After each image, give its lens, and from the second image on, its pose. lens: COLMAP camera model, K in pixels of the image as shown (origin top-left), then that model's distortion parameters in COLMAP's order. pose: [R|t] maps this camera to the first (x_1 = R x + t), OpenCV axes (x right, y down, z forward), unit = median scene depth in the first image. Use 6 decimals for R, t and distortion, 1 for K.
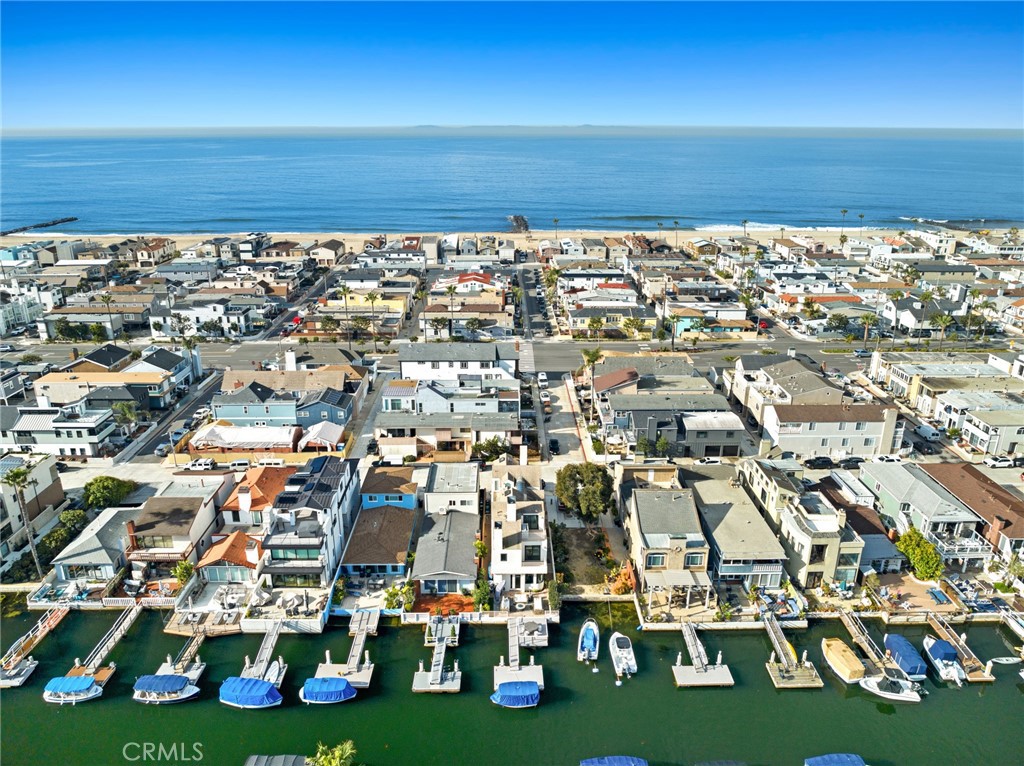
lens RADIAL K [[751.1, 0, 512.0], [0, 751.1, 383.0], [0, 0, 1]] dist [0.241661, -0.002425]
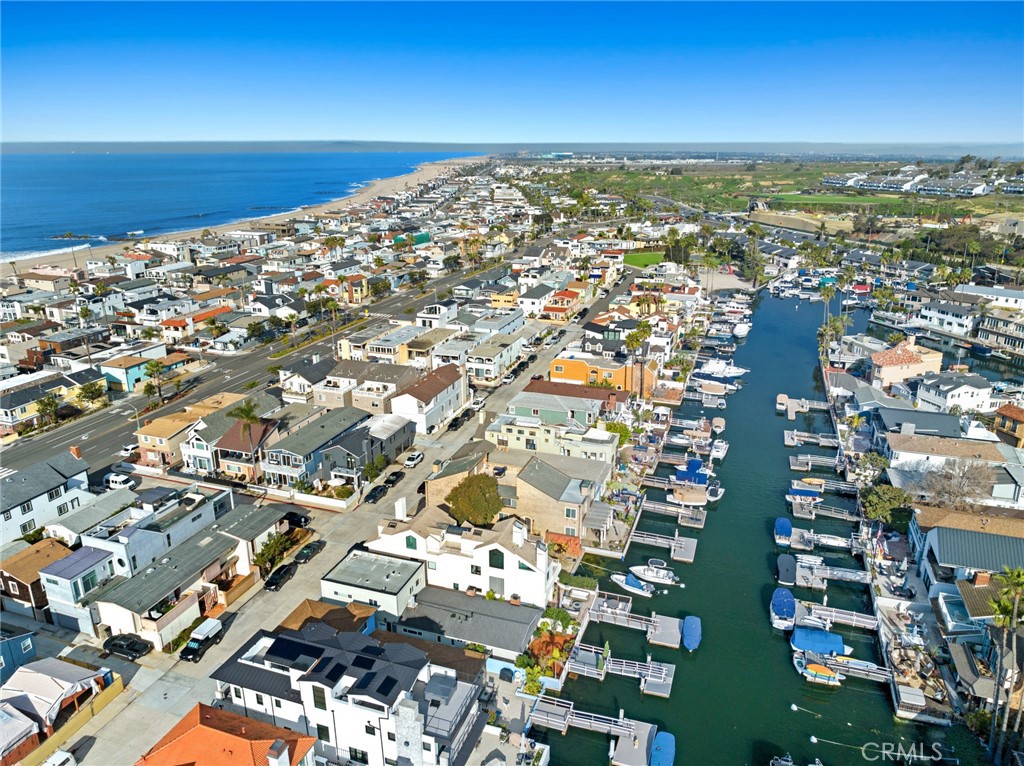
lens RADIAL K [[751.1, 0, 512.0], [0, 751.1, 383.0], [0, 0, 1]] dist [0.241661, -0.002425]
pose [[0.367071, -0.290375, 0.883709, -0.518668], [0.309859, 0.933939, 0.178171, -0.124101], [-0.877067, 0.208424, 0.432798, 0.333436]]
